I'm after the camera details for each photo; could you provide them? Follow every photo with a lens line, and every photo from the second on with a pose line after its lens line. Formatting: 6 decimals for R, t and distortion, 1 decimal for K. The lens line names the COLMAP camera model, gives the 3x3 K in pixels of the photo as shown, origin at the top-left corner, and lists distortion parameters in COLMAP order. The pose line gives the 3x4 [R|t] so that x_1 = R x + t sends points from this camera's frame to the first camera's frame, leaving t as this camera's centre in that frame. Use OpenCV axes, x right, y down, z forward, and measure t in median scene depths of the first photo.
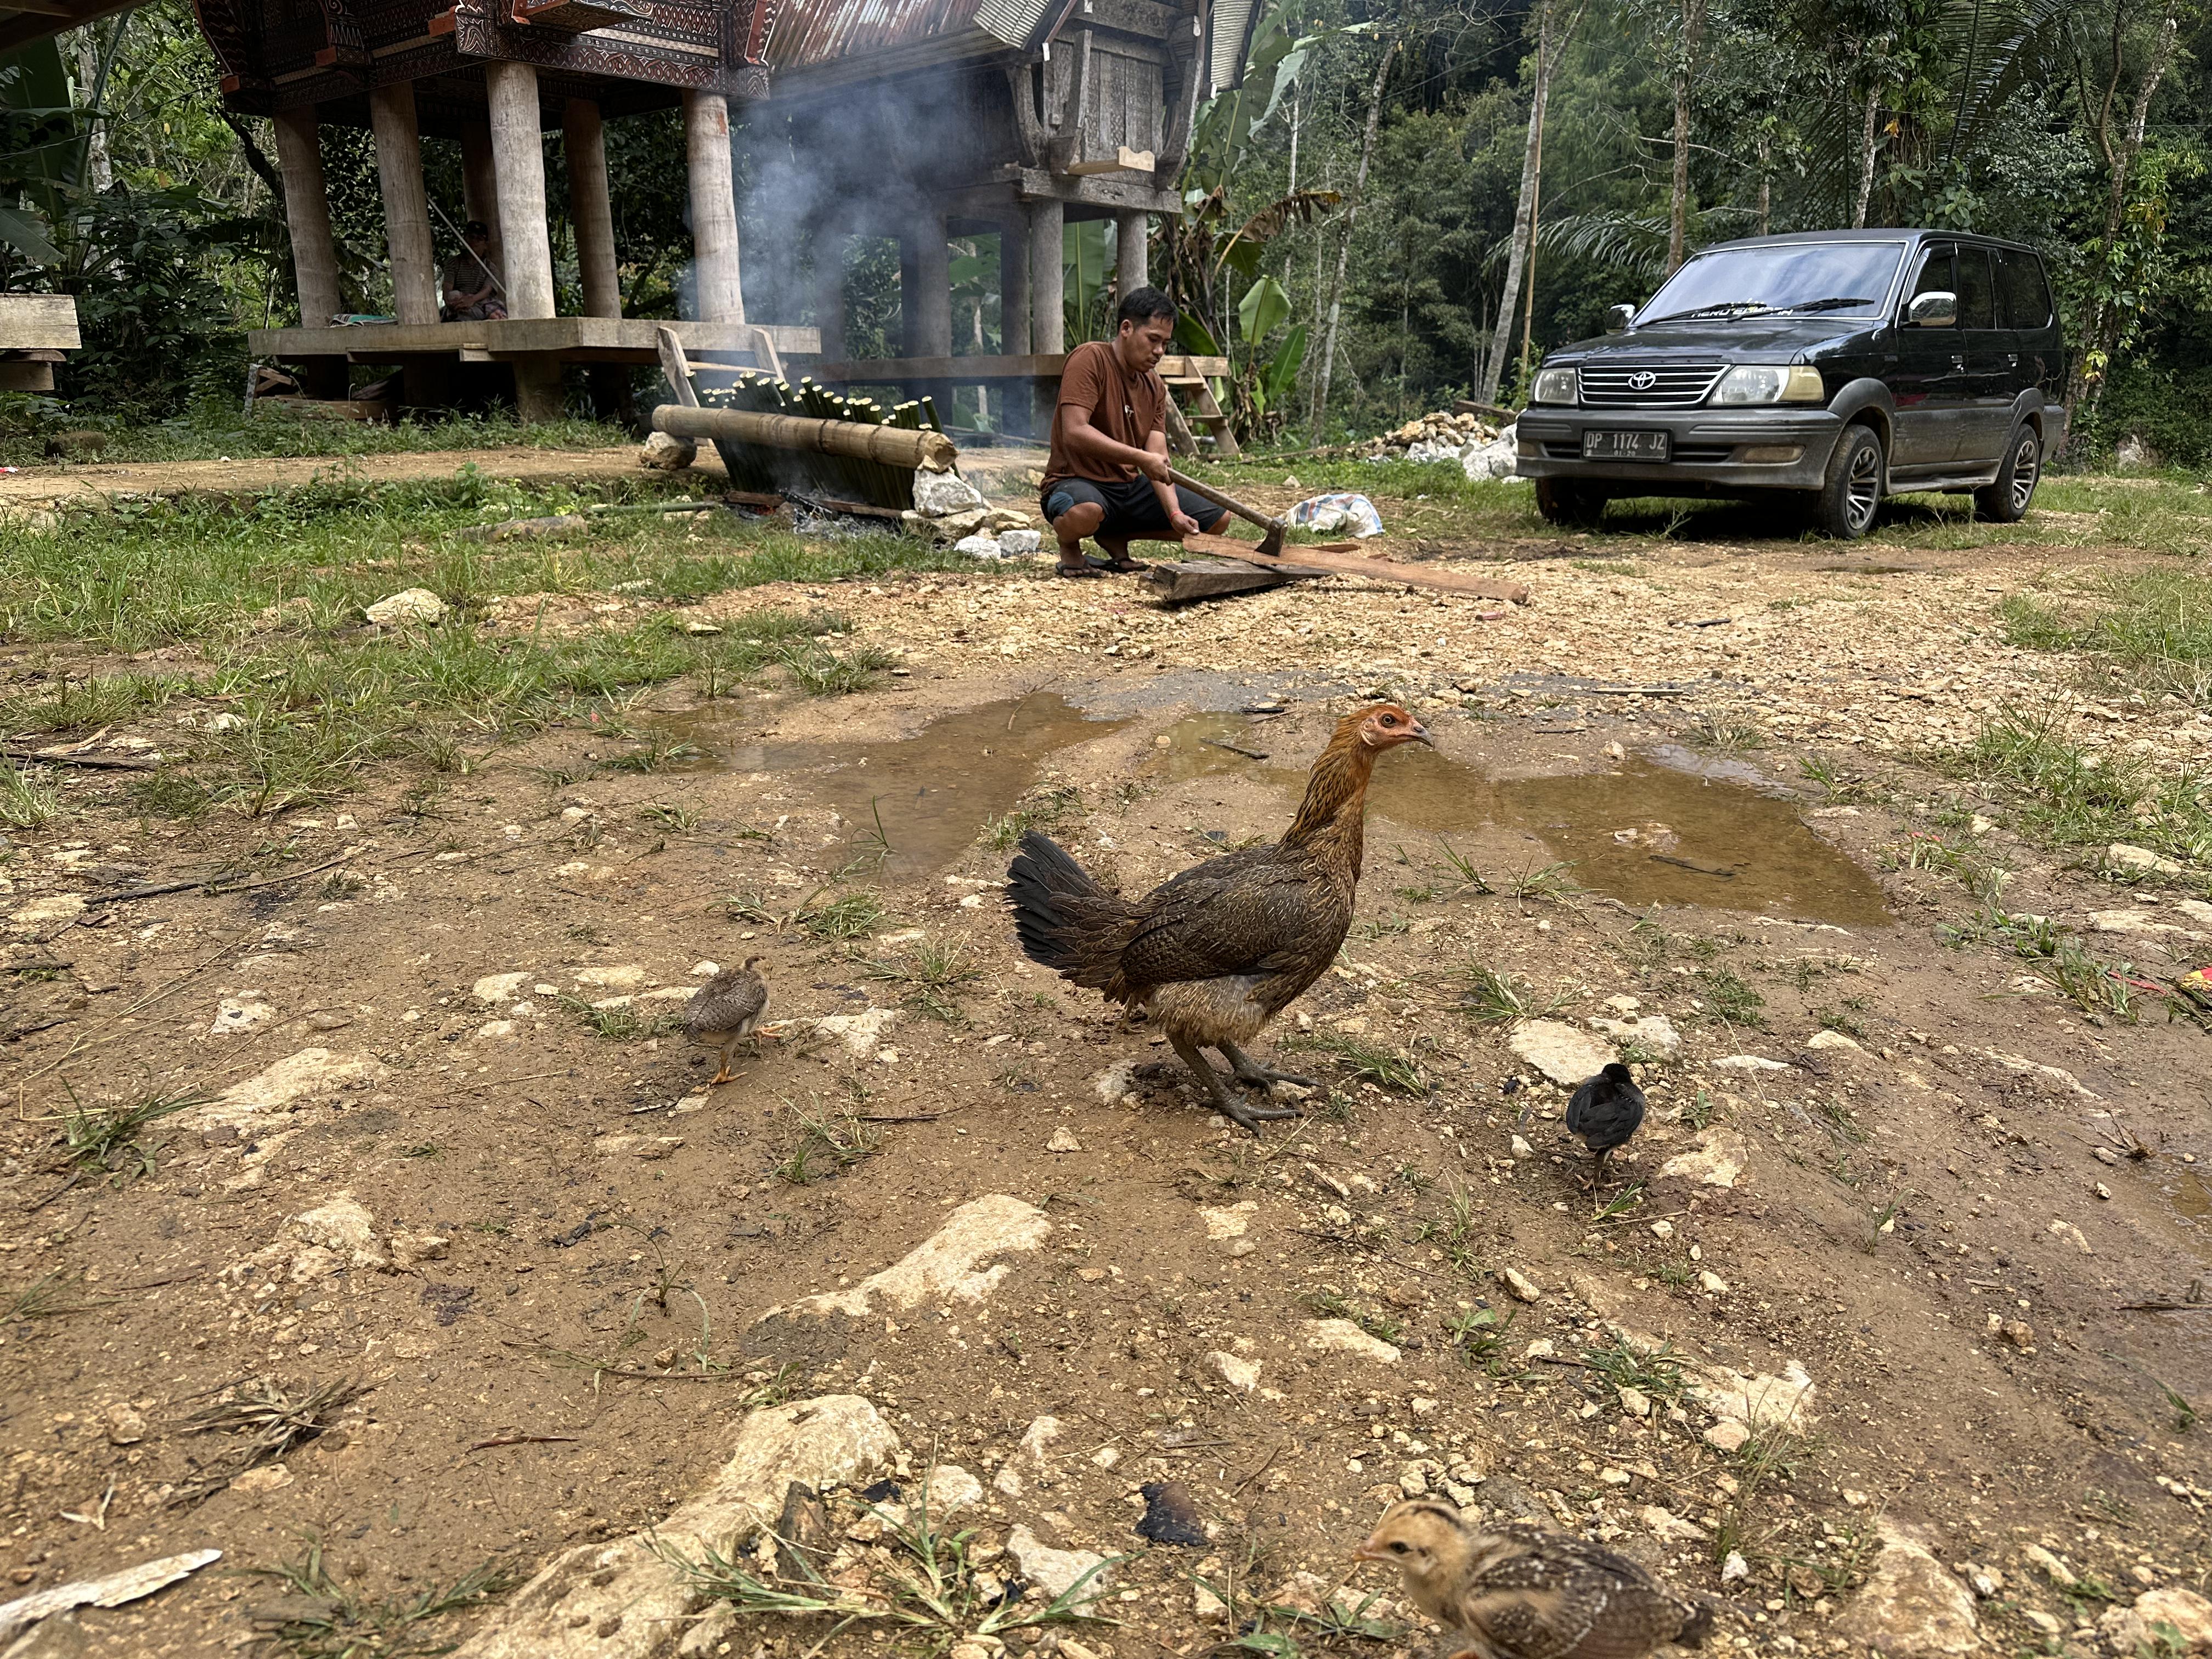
lens RADIAL K [[1542.4, 0, 1066.5], [0, 1542.4, 829.2], [0, 0, 1]] dist [0.116182, -0.155672]
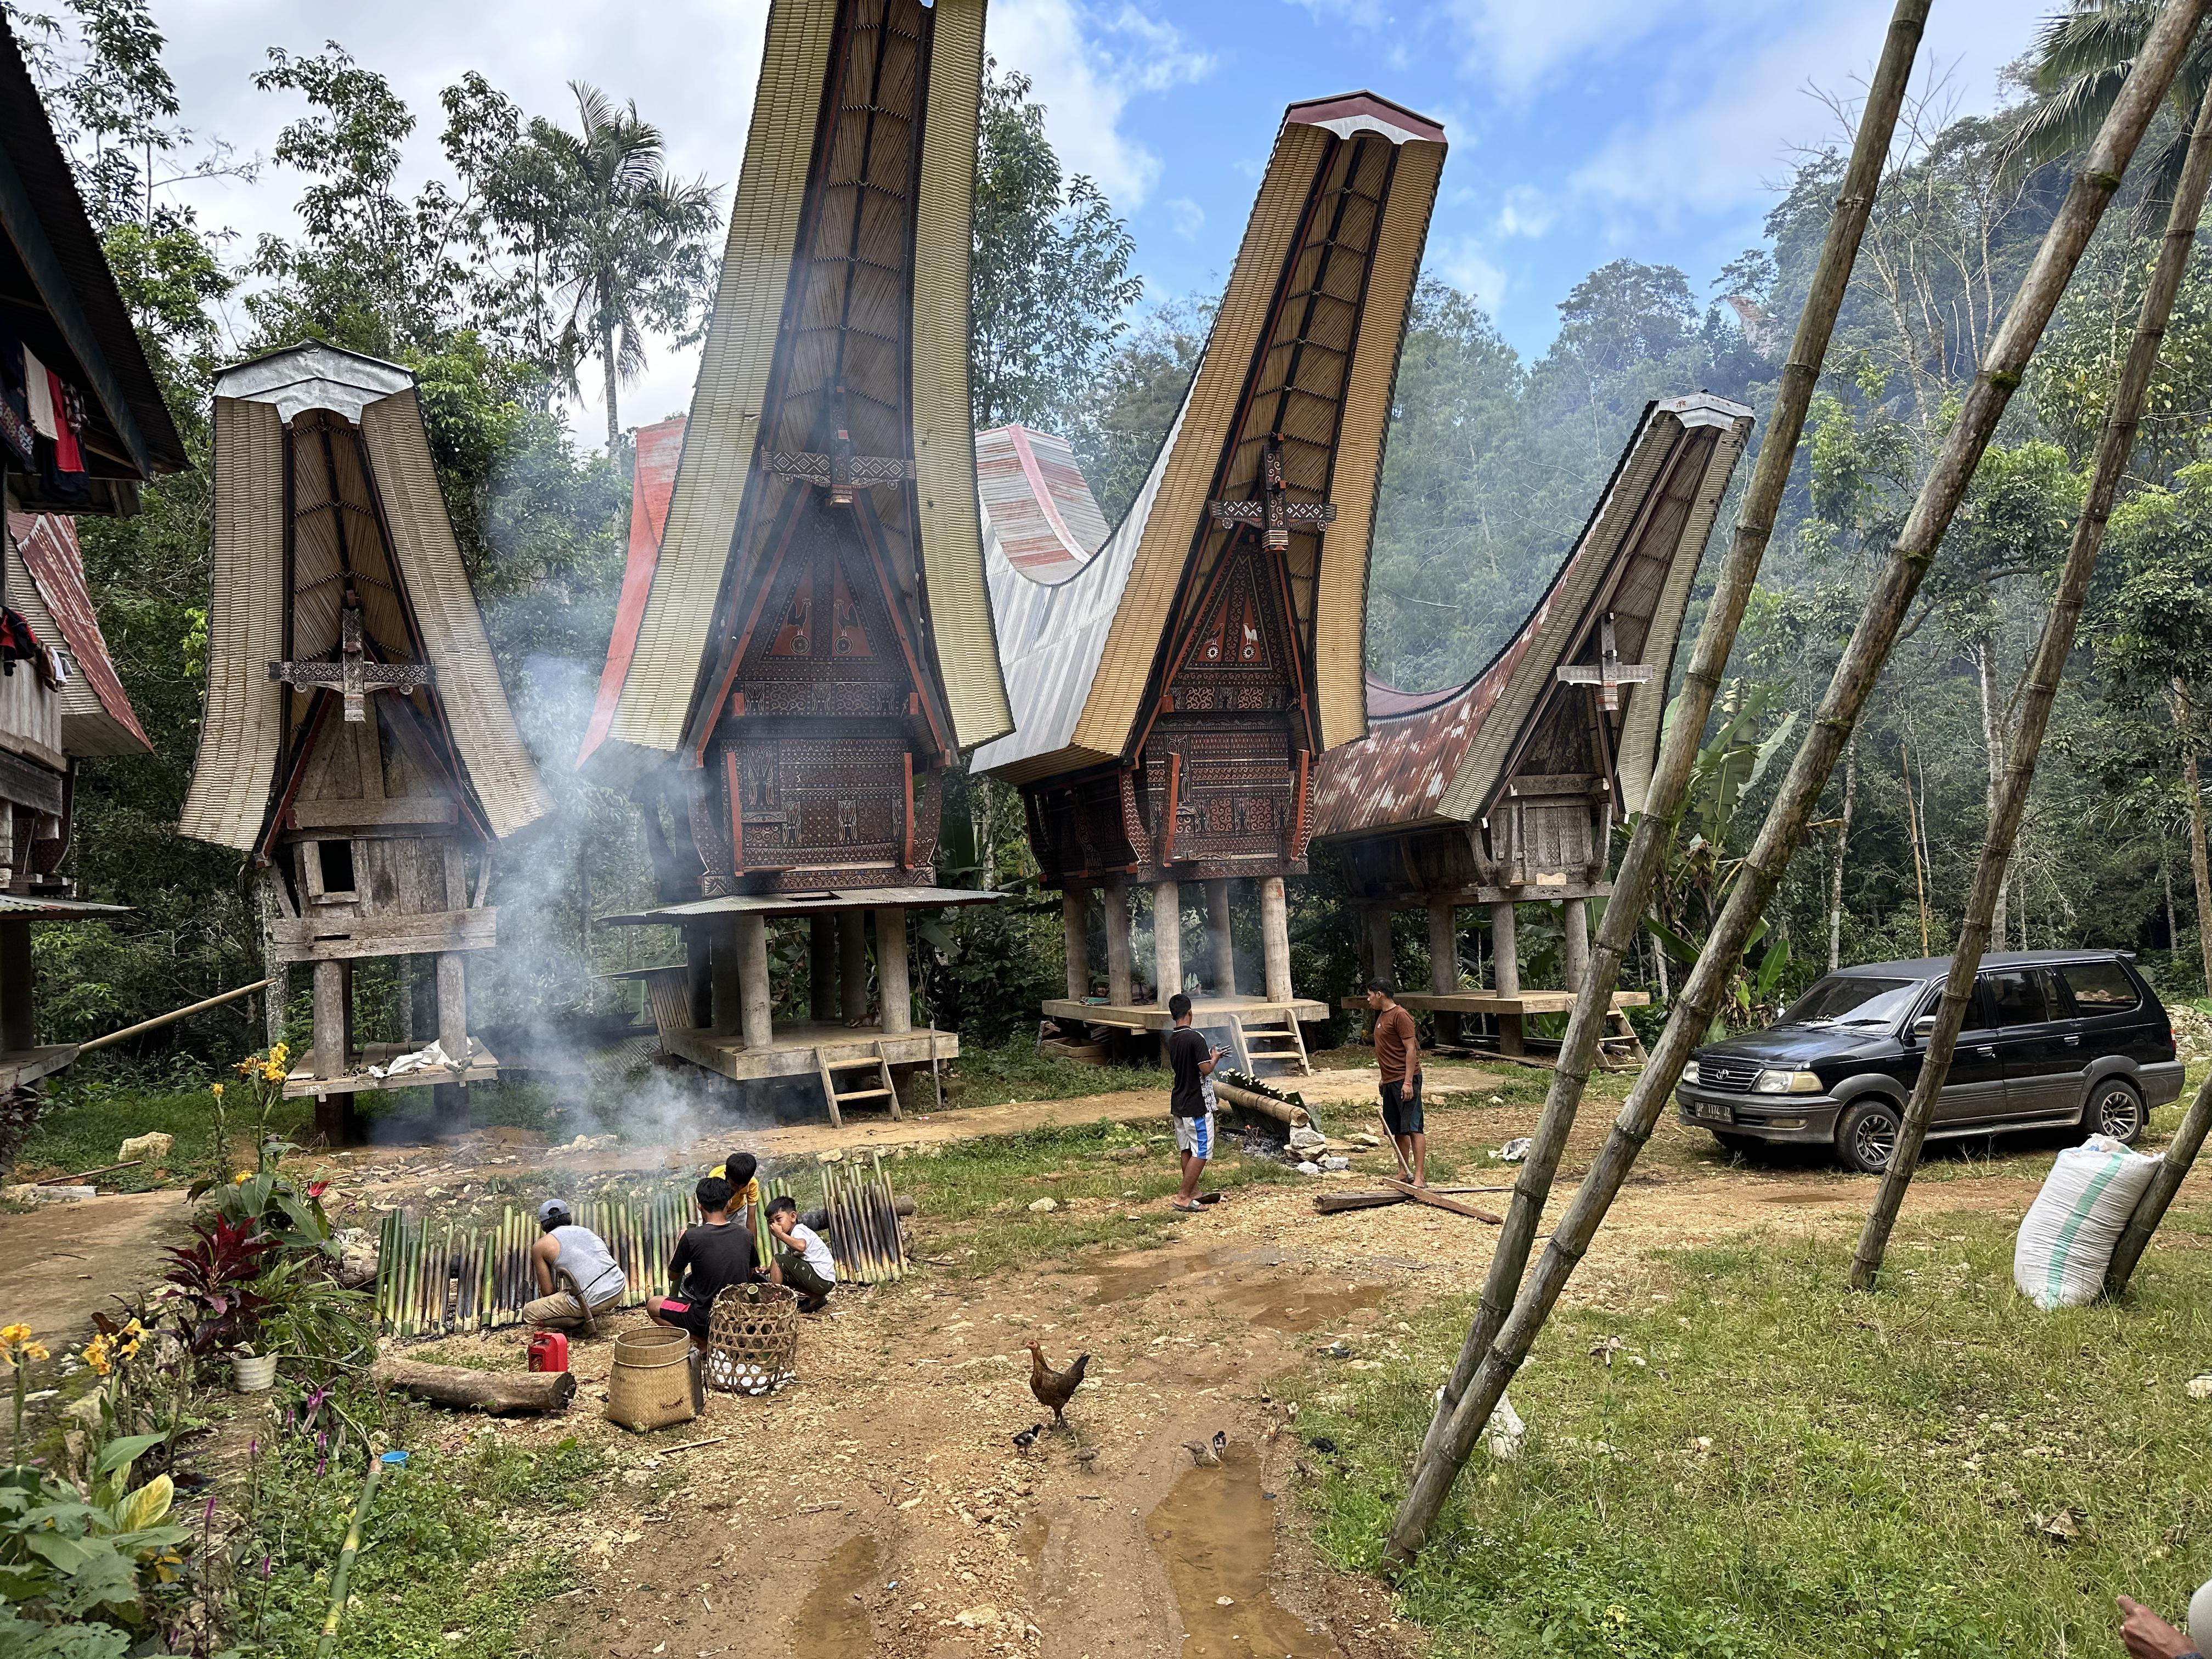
lens RADIAL K [[1542.4, 0, 1066.5], [0, 1542.4, 829.2], [0, 0, 1]] dist [0.116182, -0.155672]
pose [[0.884762, -0.071247, -0.460566, 0.564234], [-0.072818, 0.954974, -0.287616, 0.006362], [0.460320, 0.288009, 0.839736, -0.895774]]
